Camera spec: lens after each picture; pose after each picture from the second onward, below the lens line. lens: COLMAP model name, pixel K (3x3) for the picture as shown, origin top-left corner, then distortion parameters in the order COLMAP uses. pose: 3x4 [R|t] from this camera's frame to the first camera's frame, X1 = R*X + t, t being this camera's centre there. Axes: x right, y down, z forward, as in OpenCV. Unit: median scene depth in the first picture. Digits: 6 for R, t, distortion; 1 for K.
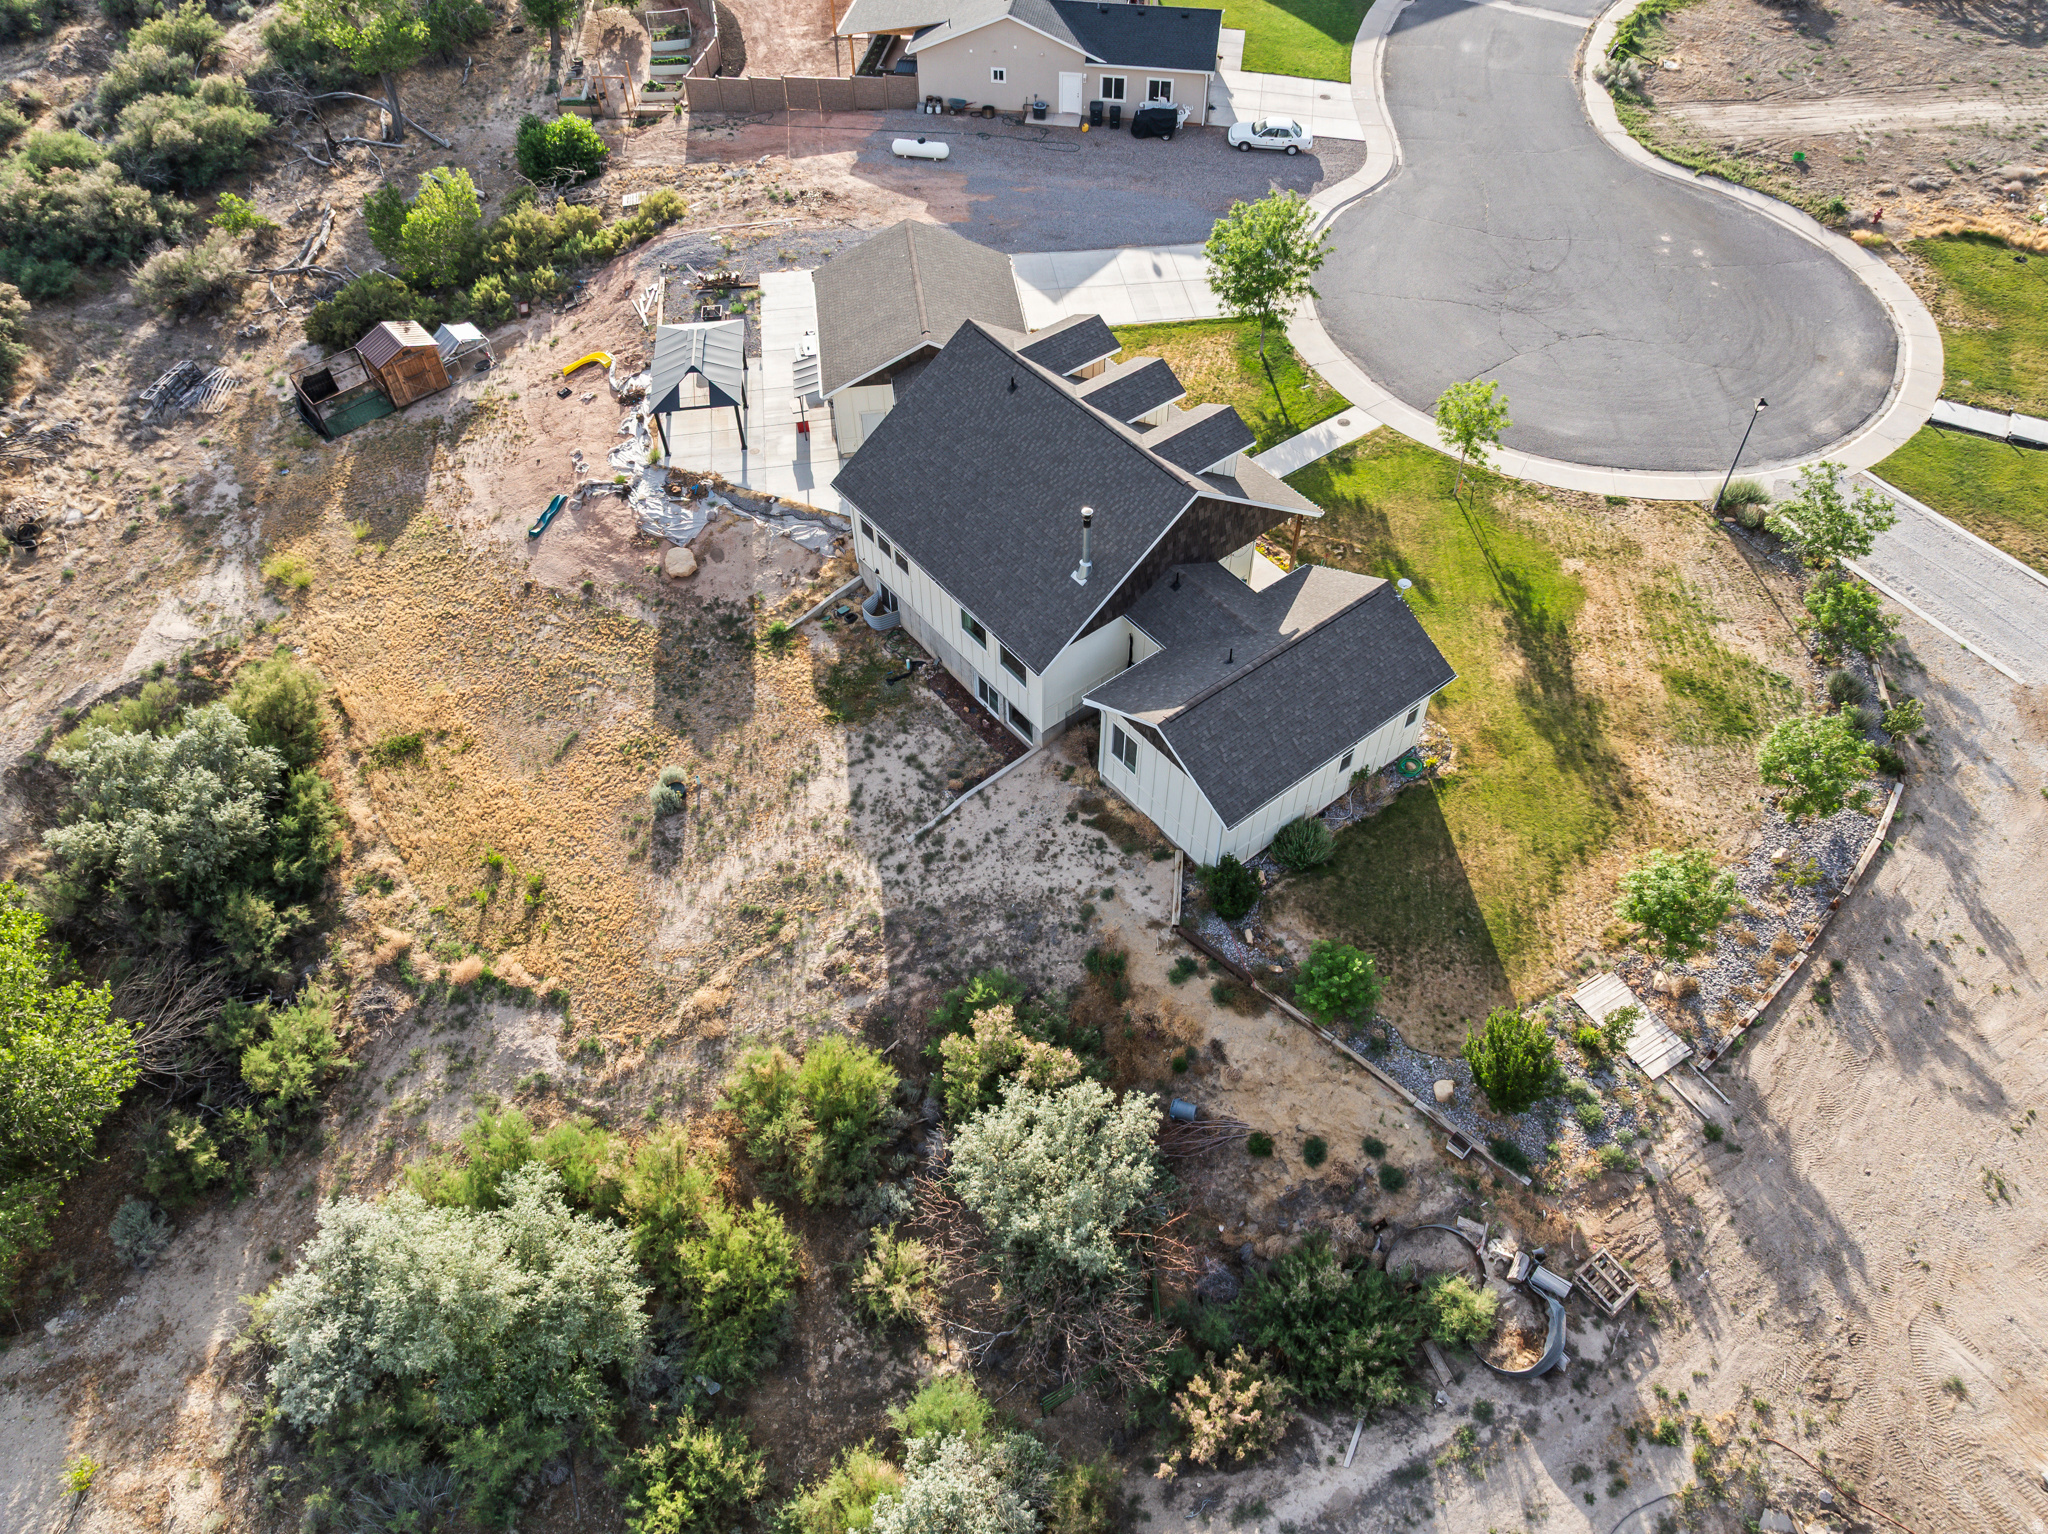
lens RADIAL K [[1441.2, 0, 1034.1], [0, 1441.2, 757.6], [0, 0, 1]] dist [-0.037820, 0.002454]
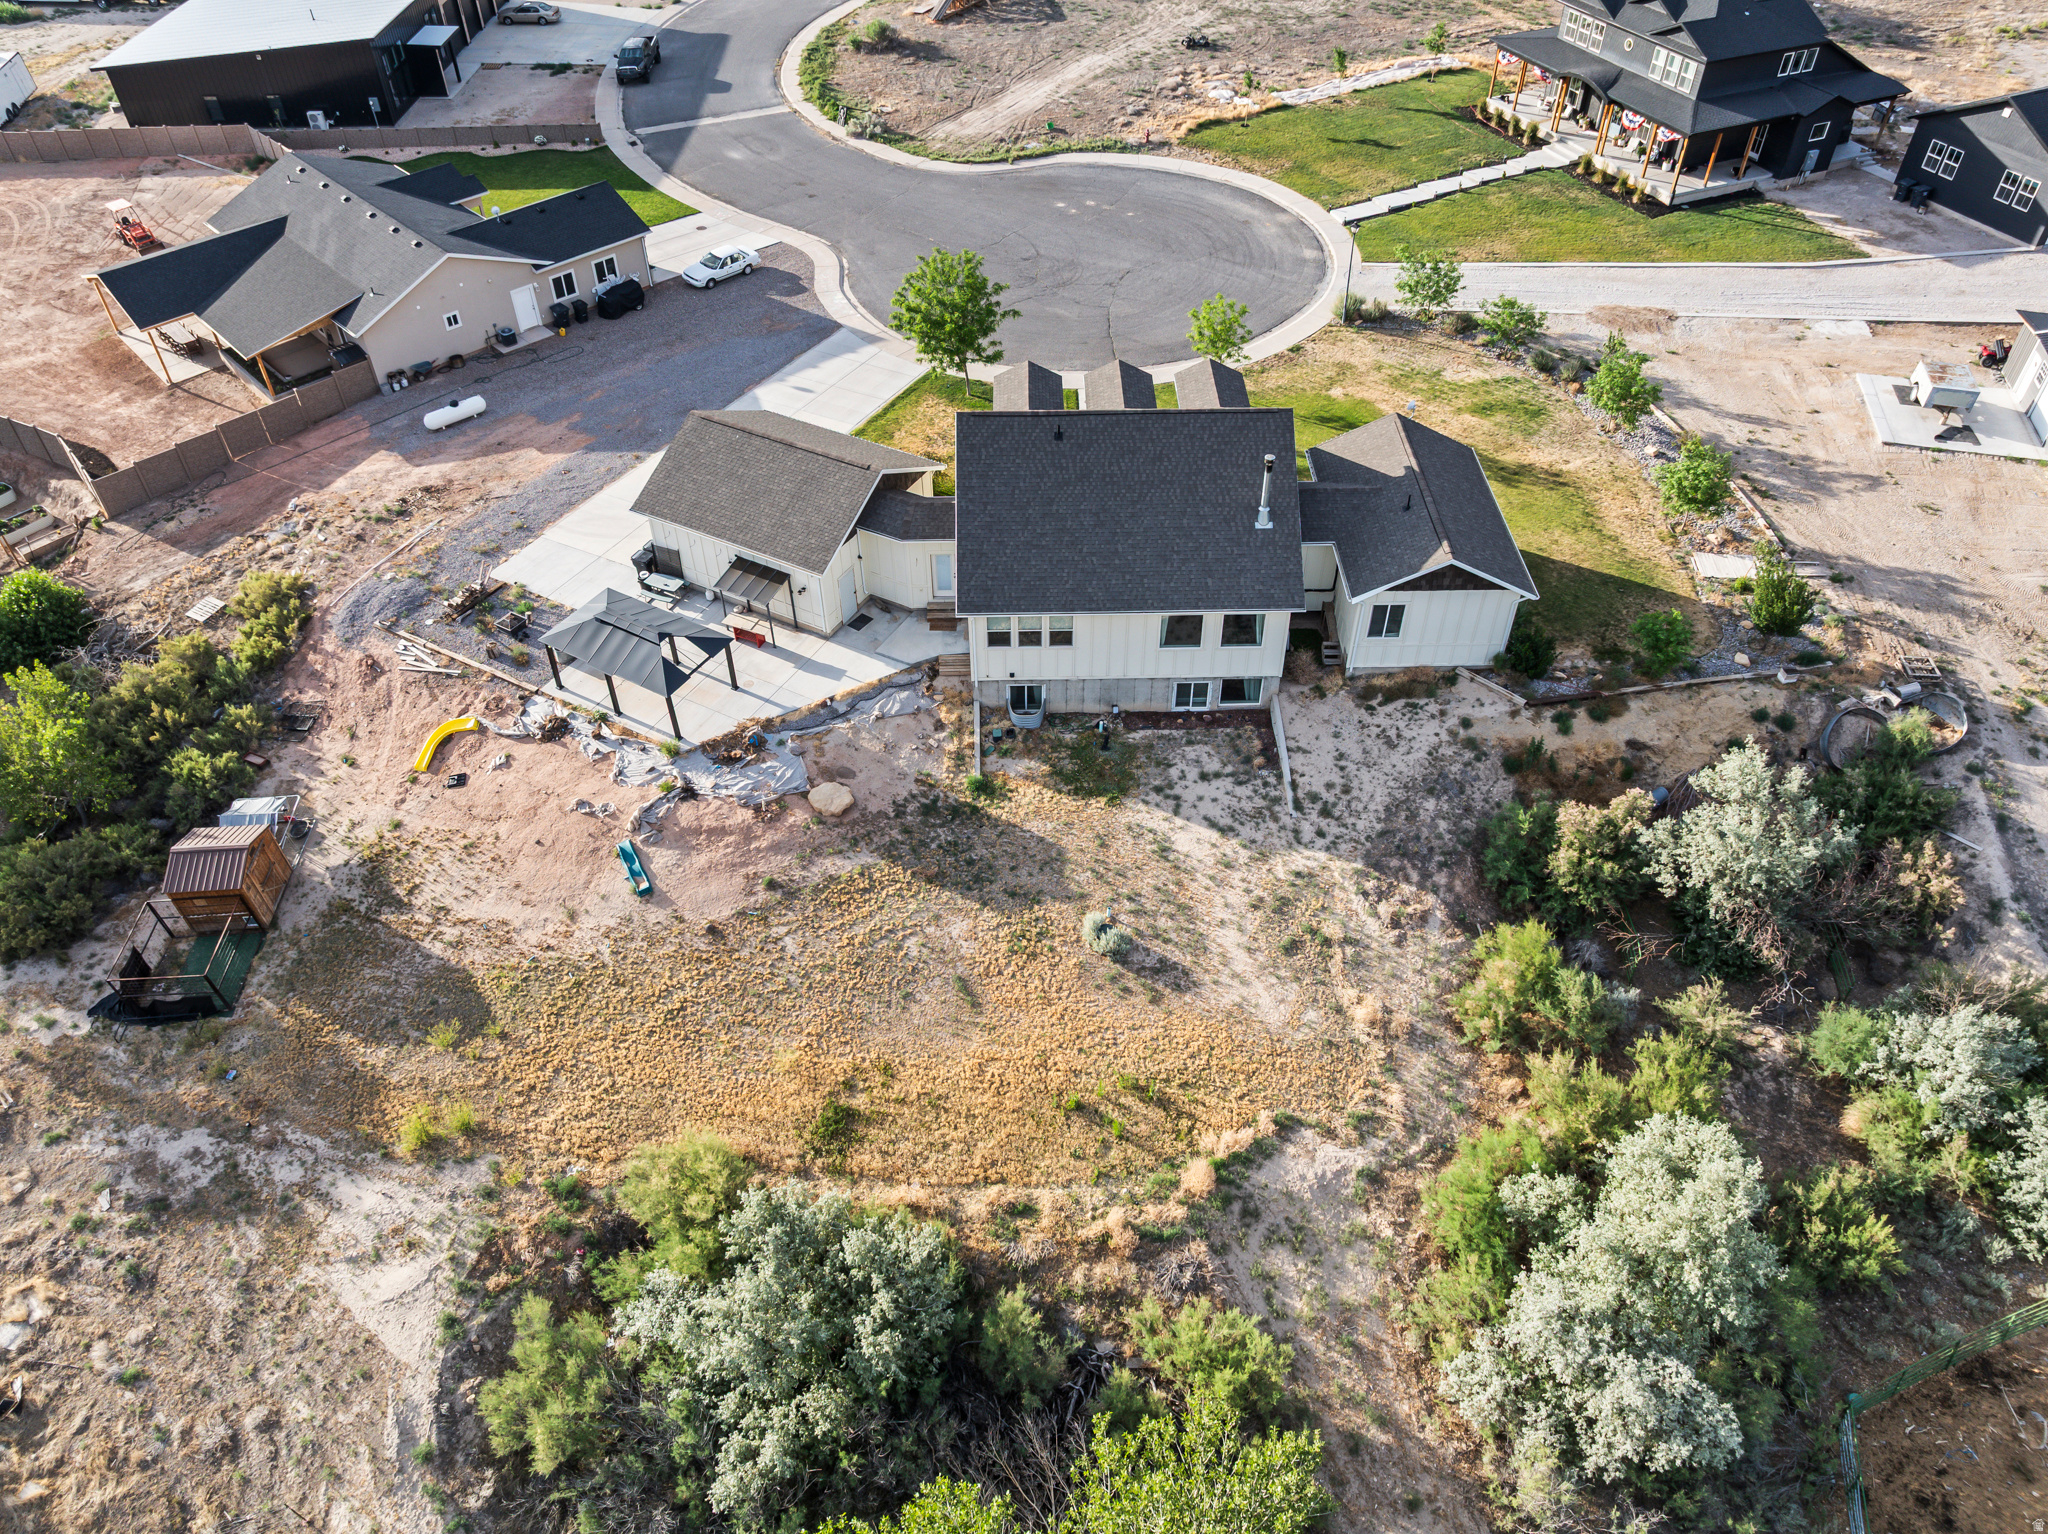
lens RADIAL K [[1441.2, 0, 1034.1], [0, 1441.2, 757.6], [0, 0, 1]] dist [-0.037820, 0.002454]
pose [[0.604546, -0.546098, 0.579915, -0.727702], [0.610695, 0.785171, 0.102751, -0.184292], [-0.511444, 0.292033, 0.808172, 0.223779]]
